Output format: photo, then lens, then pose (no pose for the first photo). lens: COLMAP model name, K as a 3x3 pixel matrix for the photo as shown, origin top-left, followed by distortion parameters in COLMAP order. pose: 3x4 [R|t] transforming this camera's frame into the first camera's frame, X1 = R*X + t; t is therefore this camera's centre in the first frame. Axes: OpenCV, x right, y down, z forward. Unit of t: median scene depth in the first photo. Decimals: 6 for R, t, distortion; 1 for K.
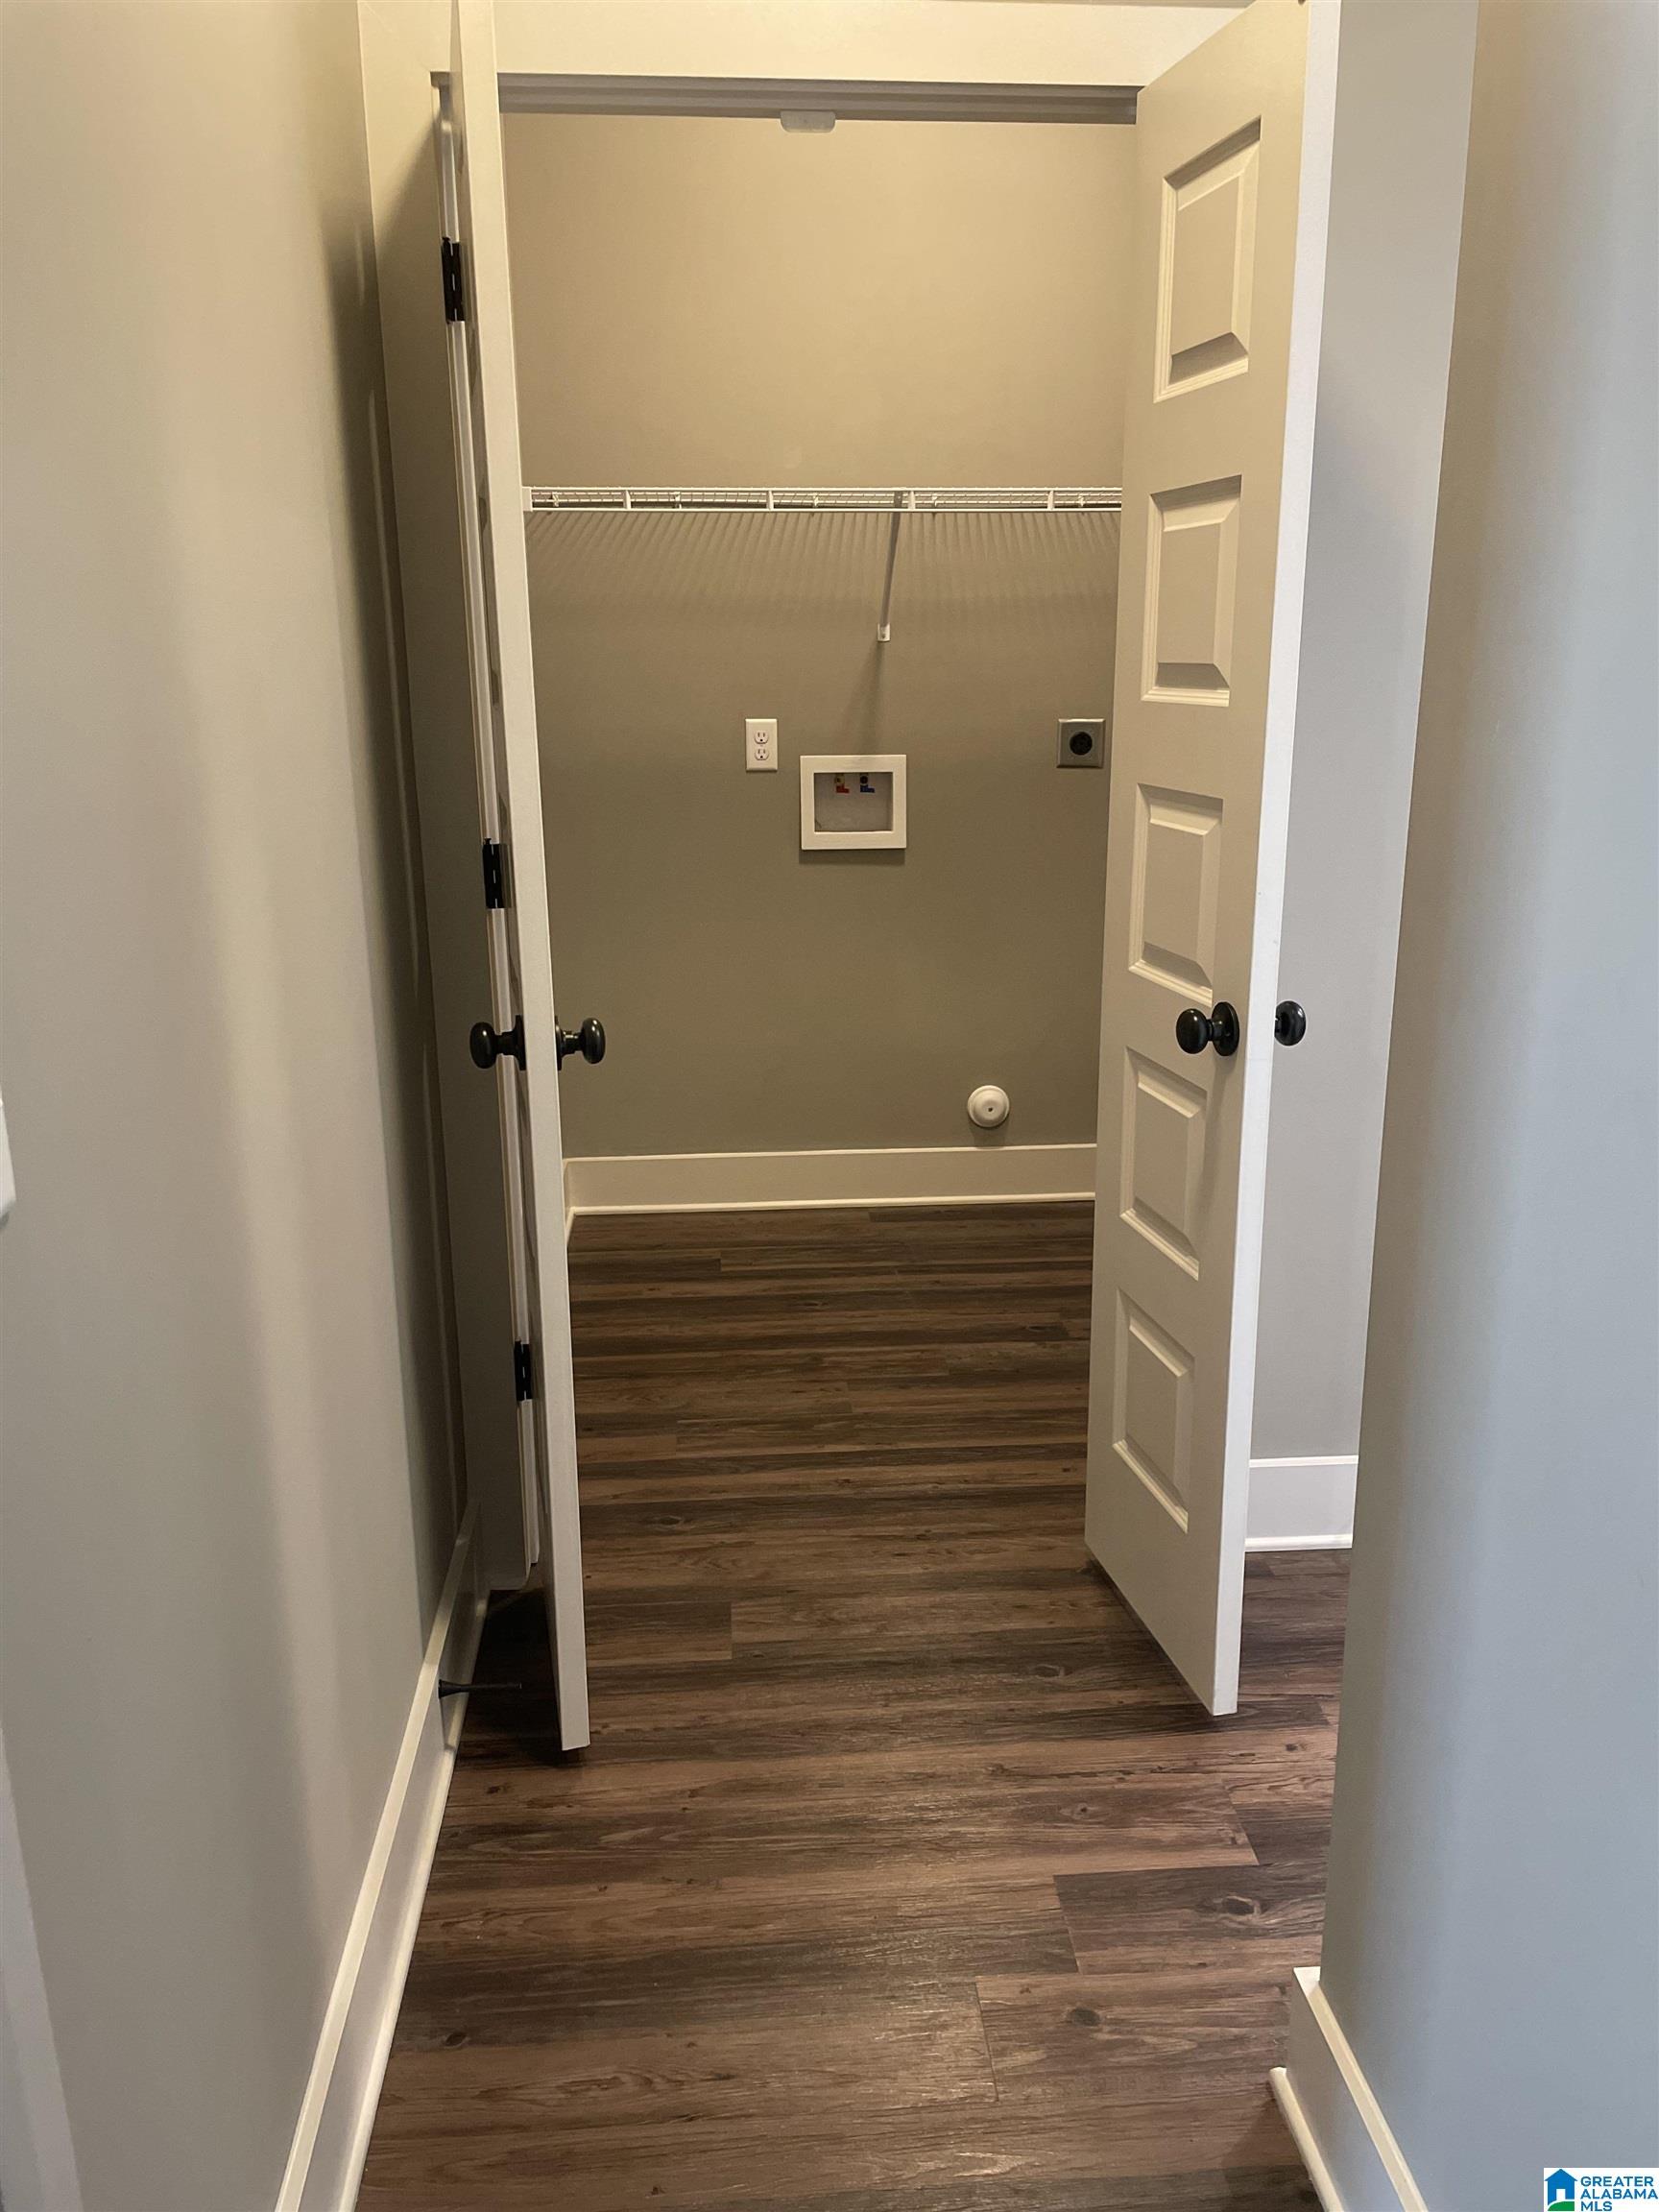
lens RADIAL K [[1668.7, 0, 823.3], [0, 1668.7, 1096.2], [0, 0, 1]] dist [0.096011, -0.118583]
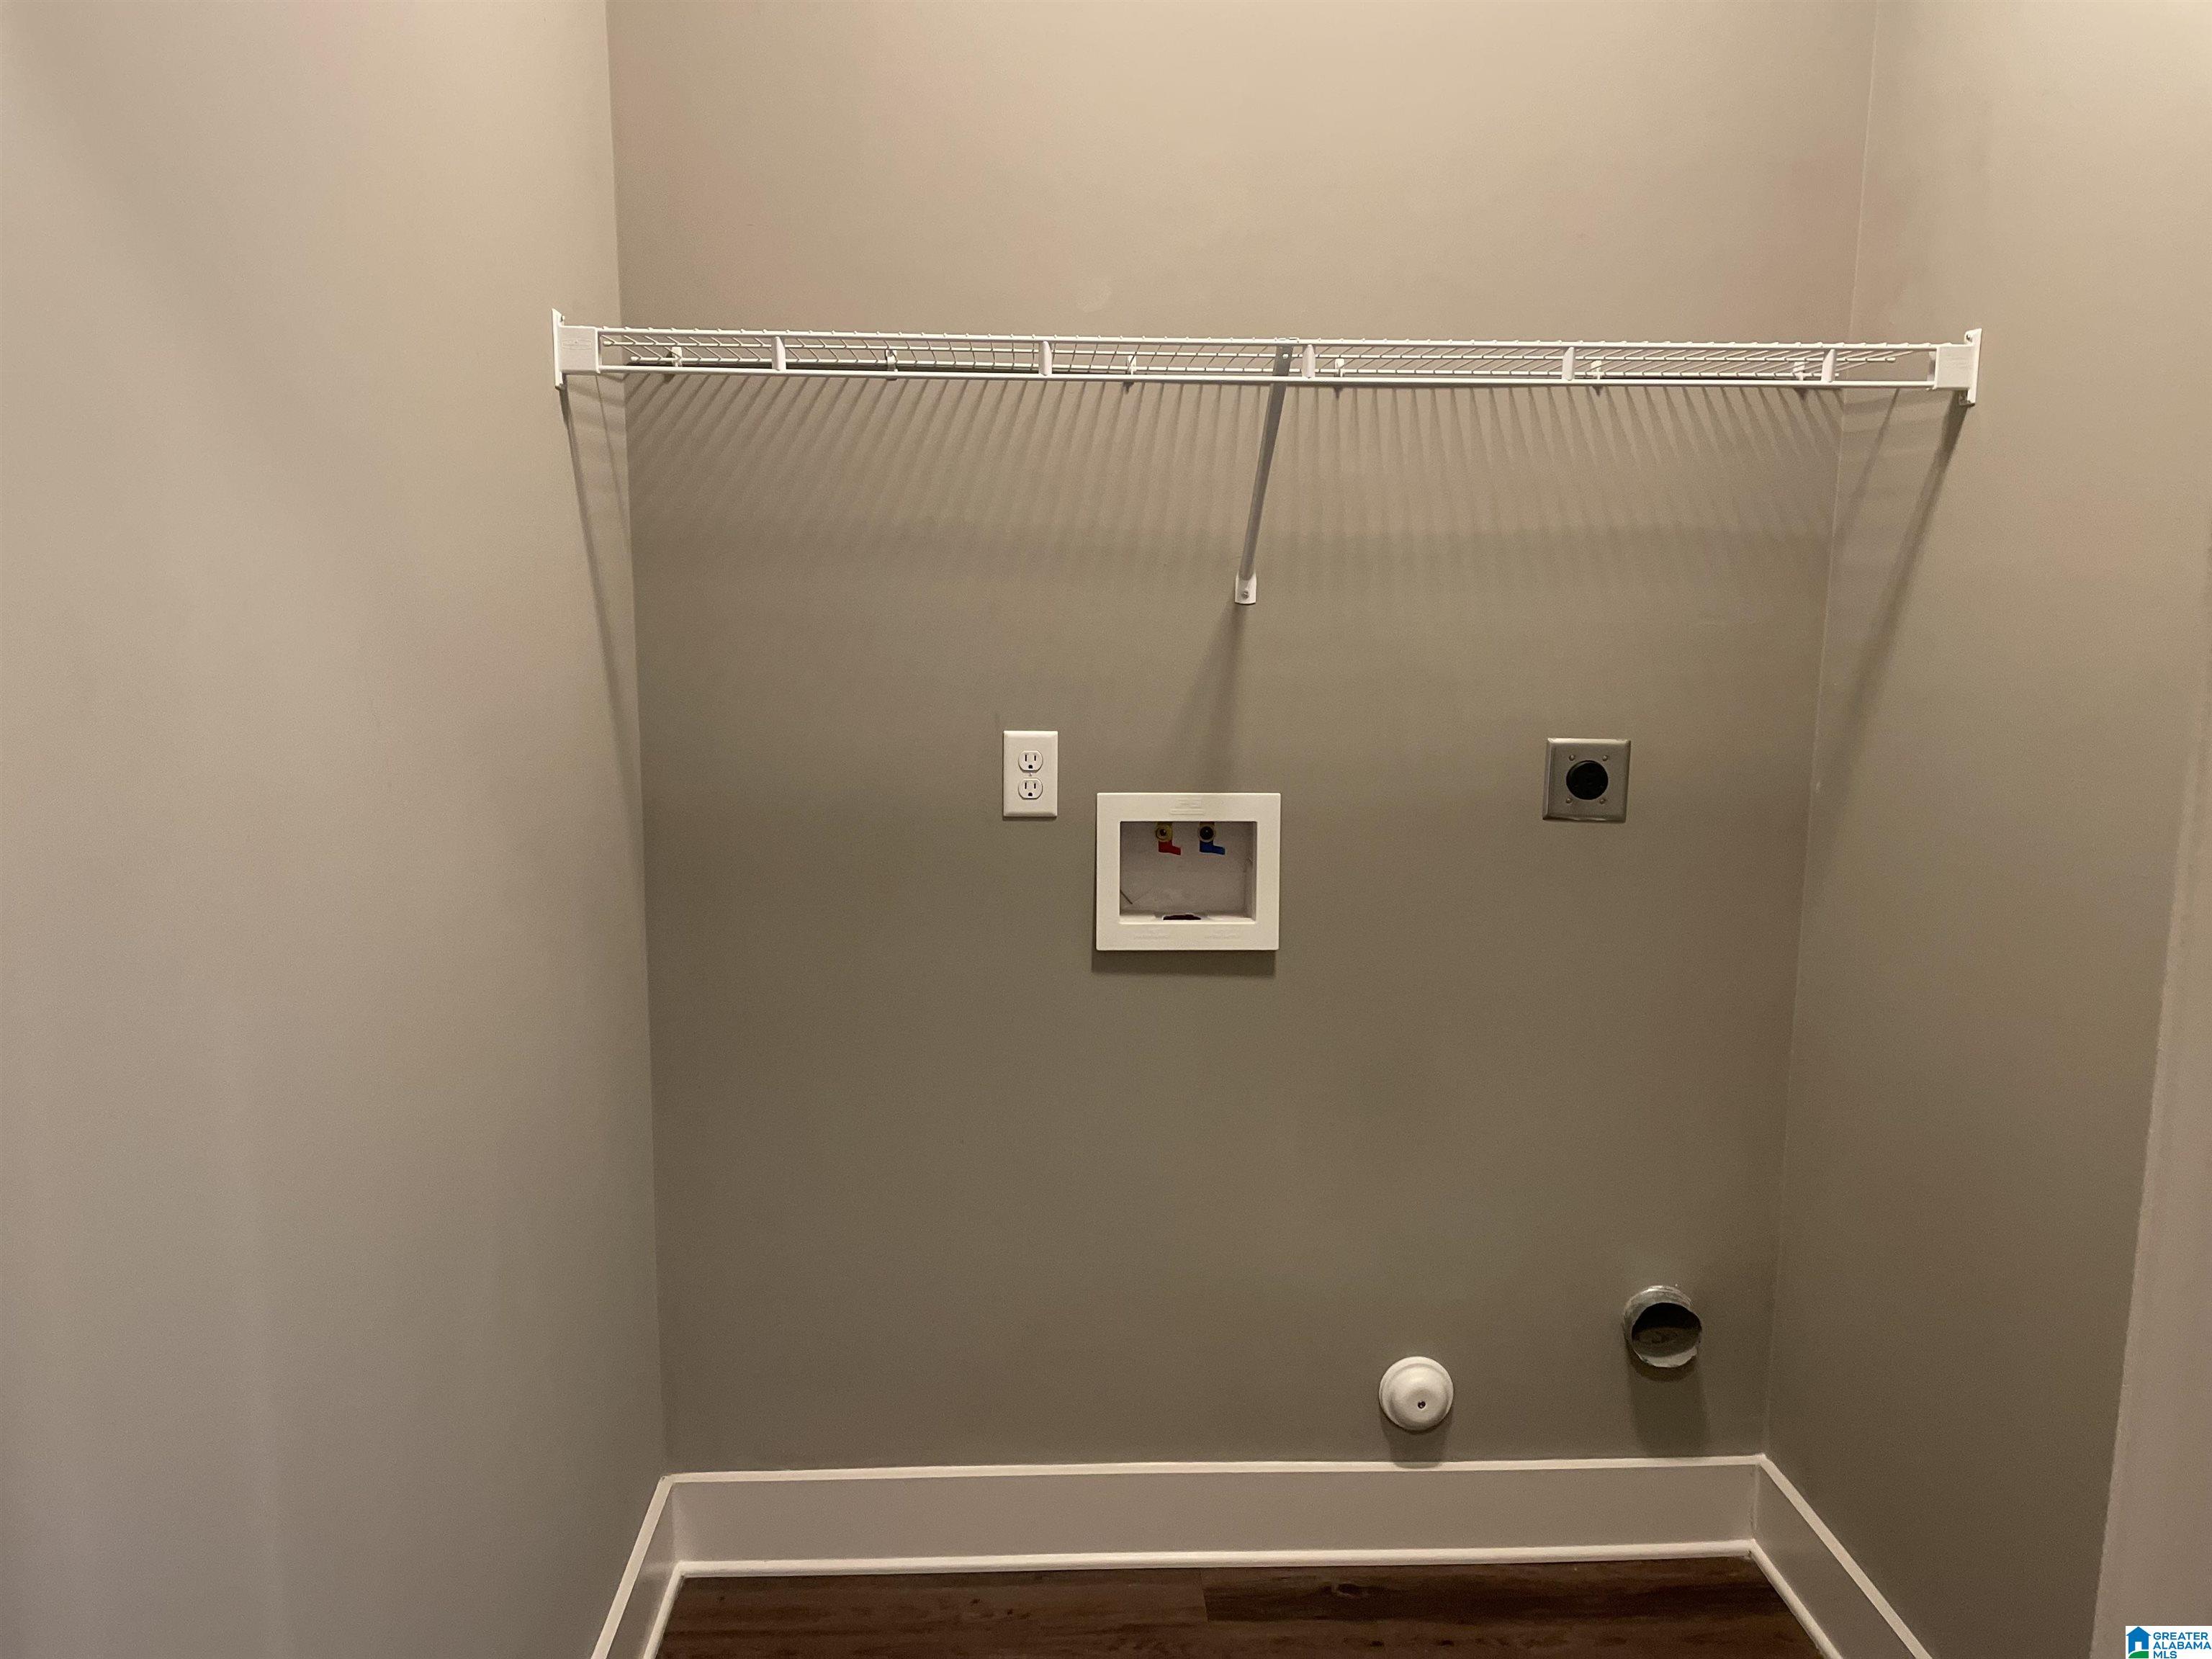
lens RADIAL K [[1668.7, 0, 1107.1], [0, 1668.7, 838.9], [0, 0, 1]] dist [0.096011, -0.118583]
pose [[0.999577, 0.018319, -0.022582, 0.002908], [-0.020057, 0.996649, -0.079299, -0.141031], [0.021053, 0.079719, 0.996595, 0.425274]]
